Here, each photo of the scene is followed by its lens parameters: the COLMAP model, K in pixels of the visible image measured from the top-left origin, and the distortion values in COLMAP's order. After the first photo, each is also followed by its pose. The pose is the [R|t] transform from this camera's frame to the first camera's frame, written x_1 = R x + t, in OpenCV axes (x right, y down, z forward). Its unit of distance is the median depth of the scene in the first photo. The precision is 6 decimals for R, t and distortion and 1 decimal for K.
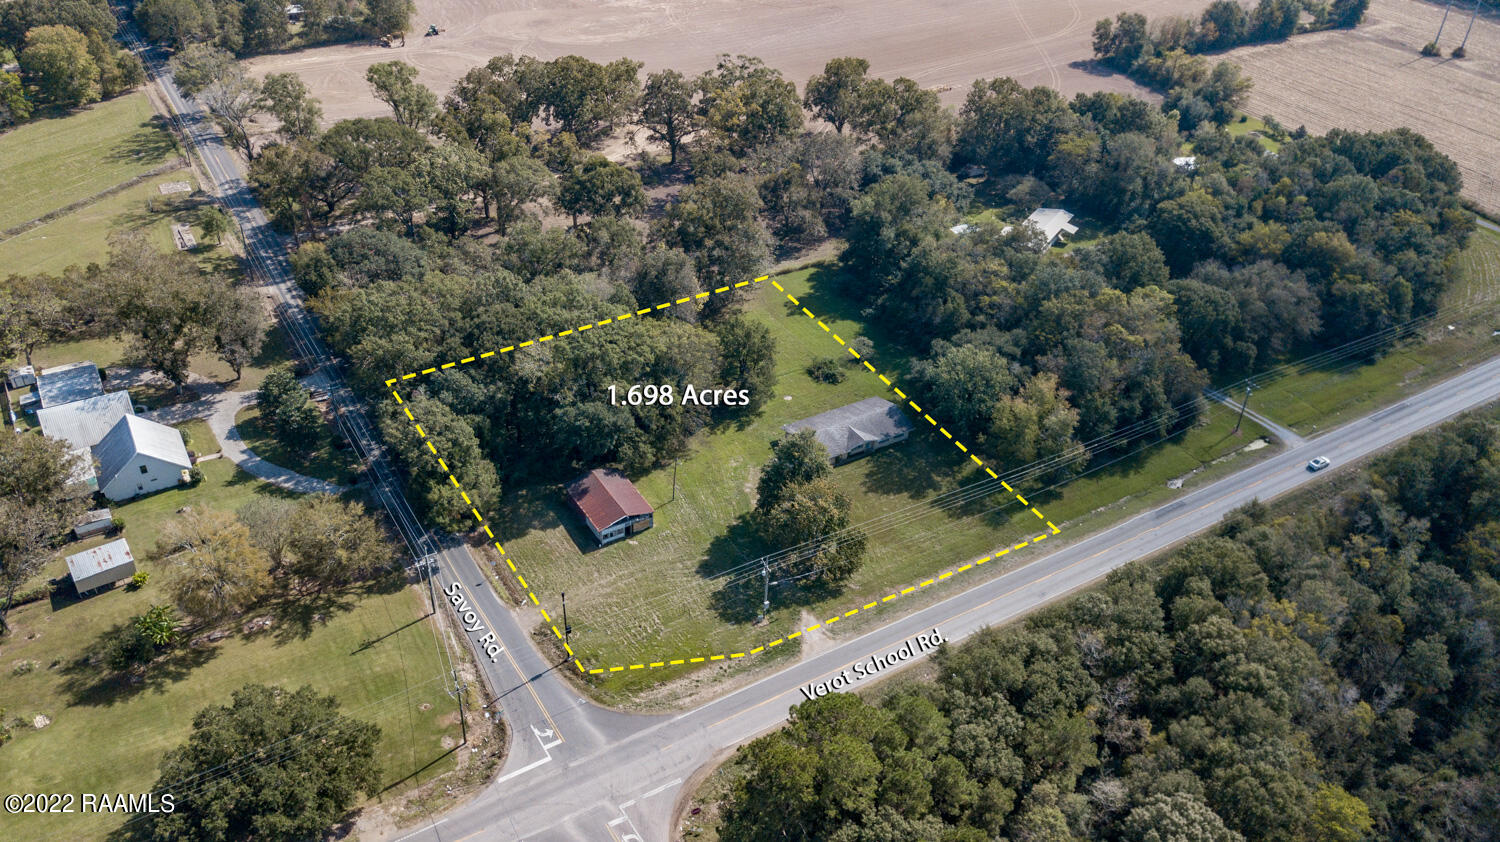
lens RADIAL K [[1125.4, 0, 754.1], [0, 1125.4, 423.1], [0, 0, 1]] dist [-0.003437, 0.001570]
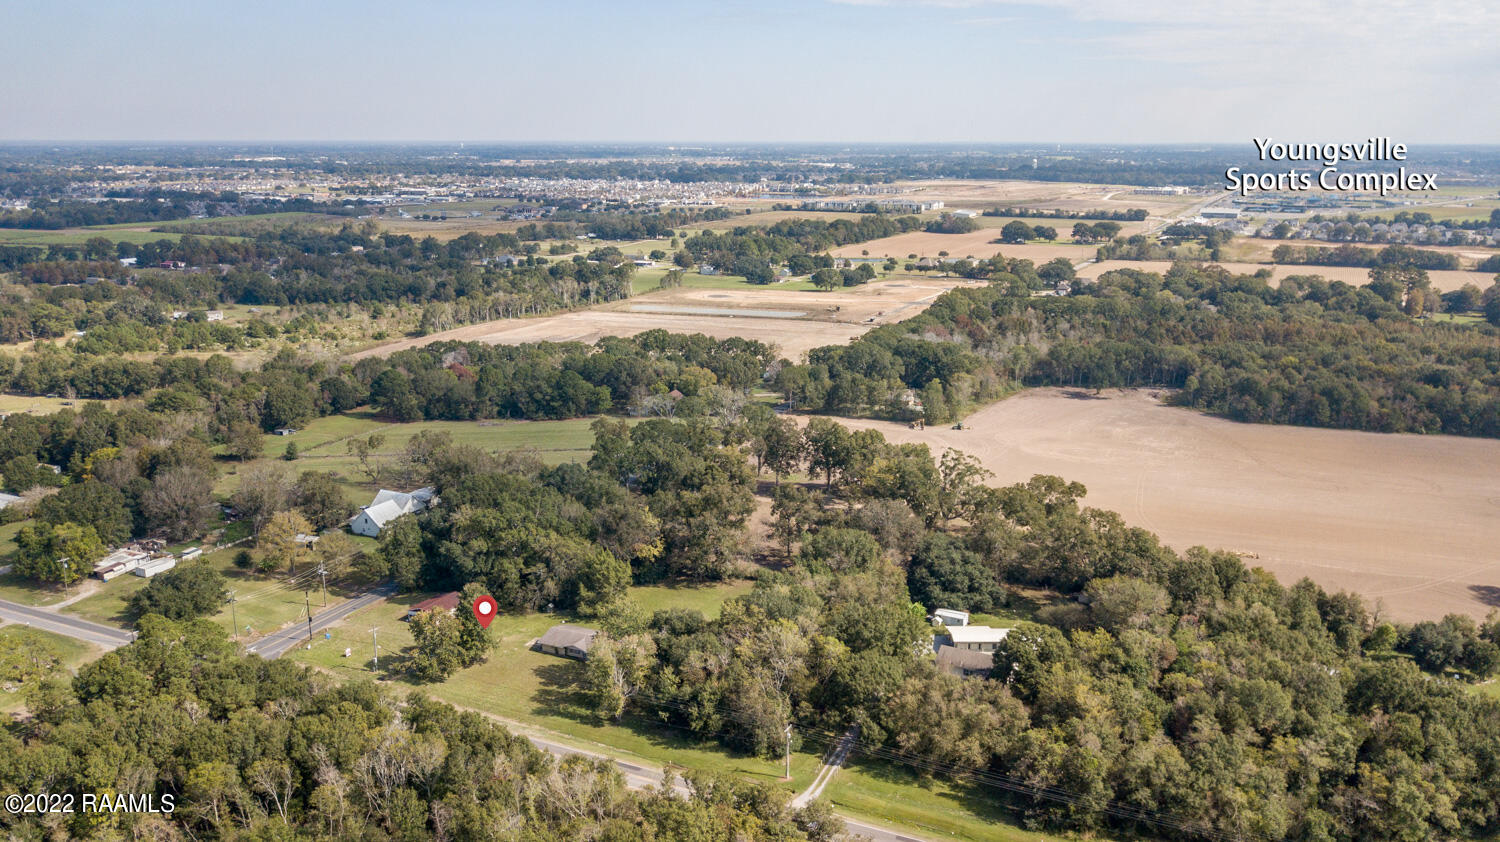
lens RADIAL K [[1125.4, 0, 754.1], [0, 1125.4, 423.1], [0, 0, 1]] dist [-0.003437, 0.001570]
pose [[0.559687, 0.155265, -0.814029, 1.302551], [-0.463690, 0.872803, -0.152336, -0.114227], [0.686835, 0.462717, 0.560492, 0.278450]]
